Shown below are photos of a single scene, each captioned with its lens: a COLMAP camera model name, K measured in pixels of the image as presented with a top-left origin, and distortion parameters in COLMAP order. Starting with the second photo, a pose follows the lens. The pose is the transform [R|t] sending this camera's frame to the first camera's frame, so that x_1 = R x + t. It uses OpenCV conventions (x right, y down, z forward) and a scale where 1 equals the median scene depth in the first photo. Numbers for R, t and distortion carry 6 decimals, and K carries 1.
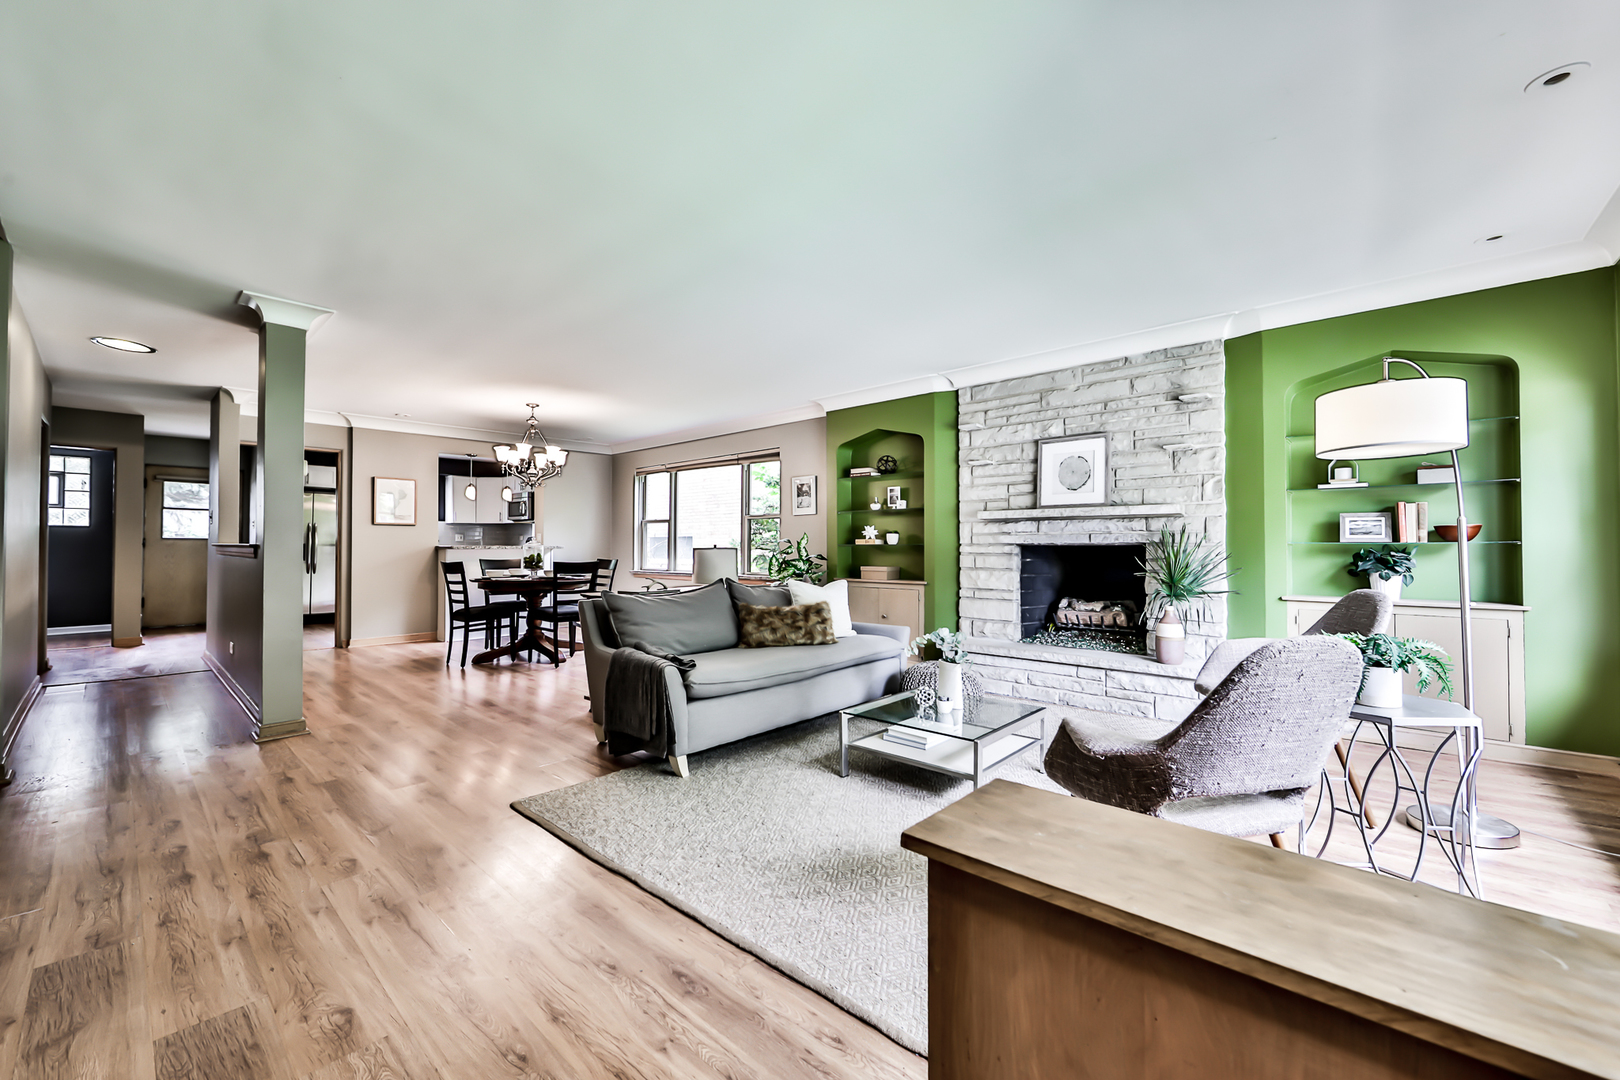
lens RADIAL K [[635.0, 0, 806.9], [0, 635.0, 537.4], [0, 0, 1]] dist [-0.009324, 0.000295]
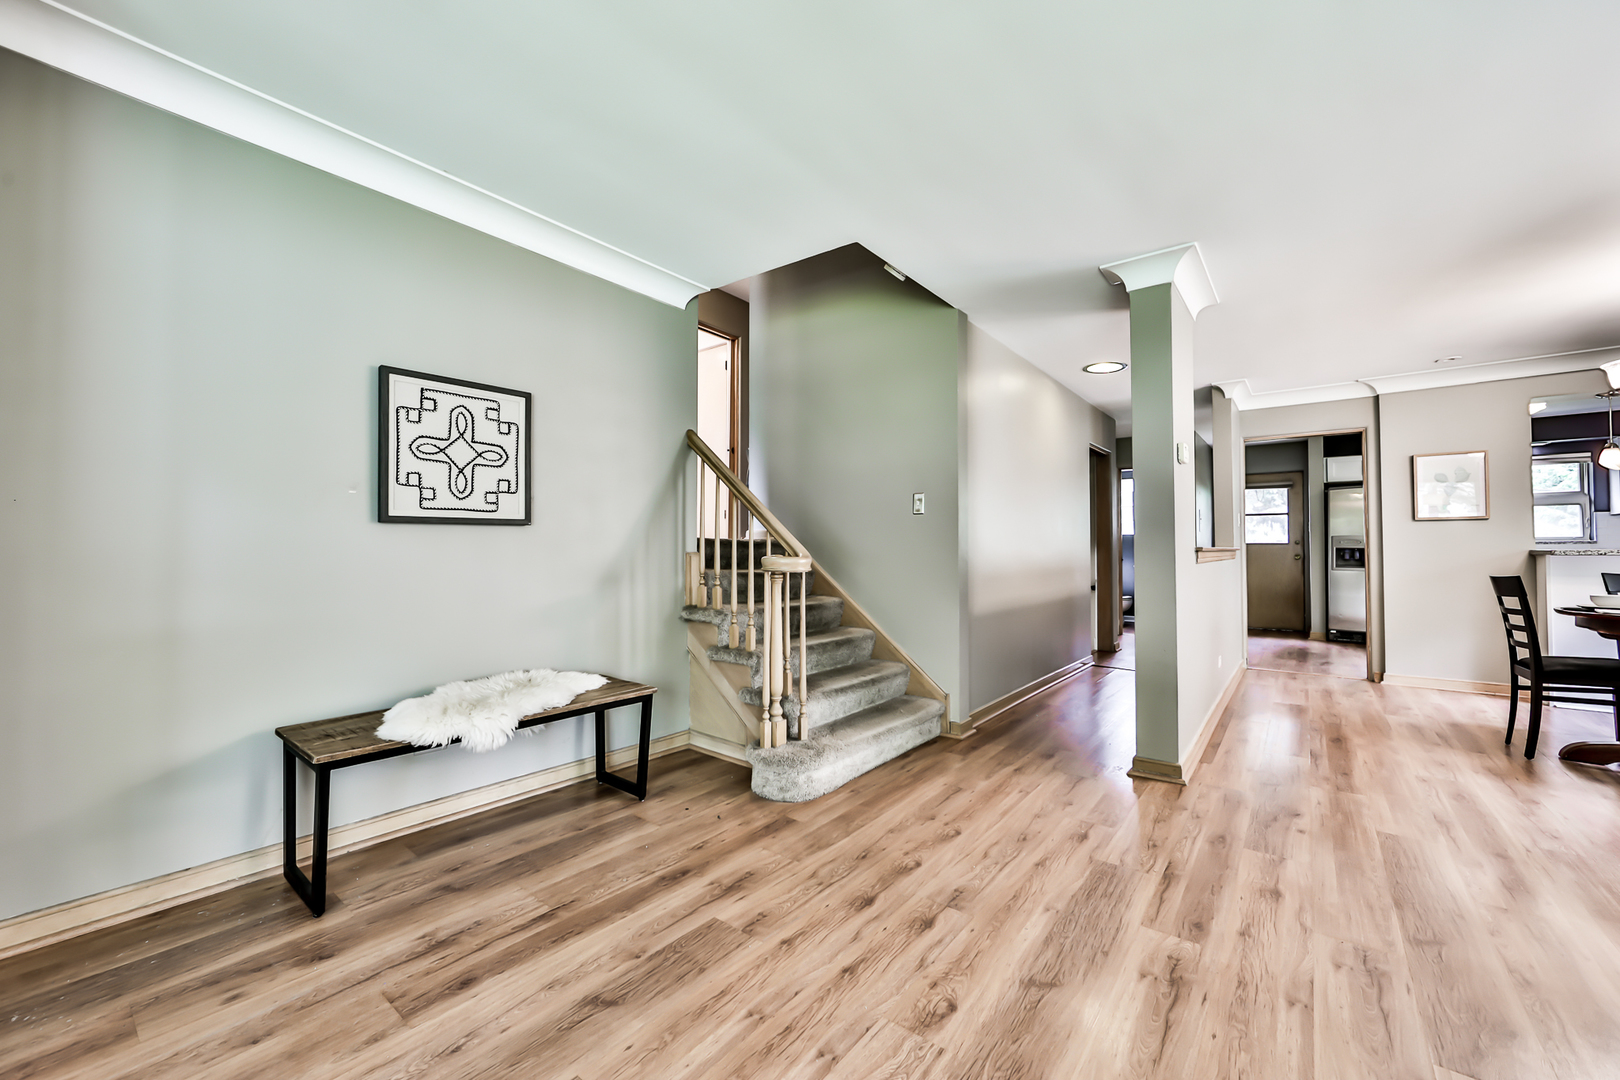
lens RADIAL K [[635.0, 0, 806.9], [0, 635.0, 537.4], [0, 0, 1]] dist [-0.009324, 0.000295]
pose [[0.072175, -0.021616, -0.997158, -0.015256], [0.012547, 0.999706, -0.020763, 0.006164], [0.997313, -0.011012, 0.072425, 0.294415]]
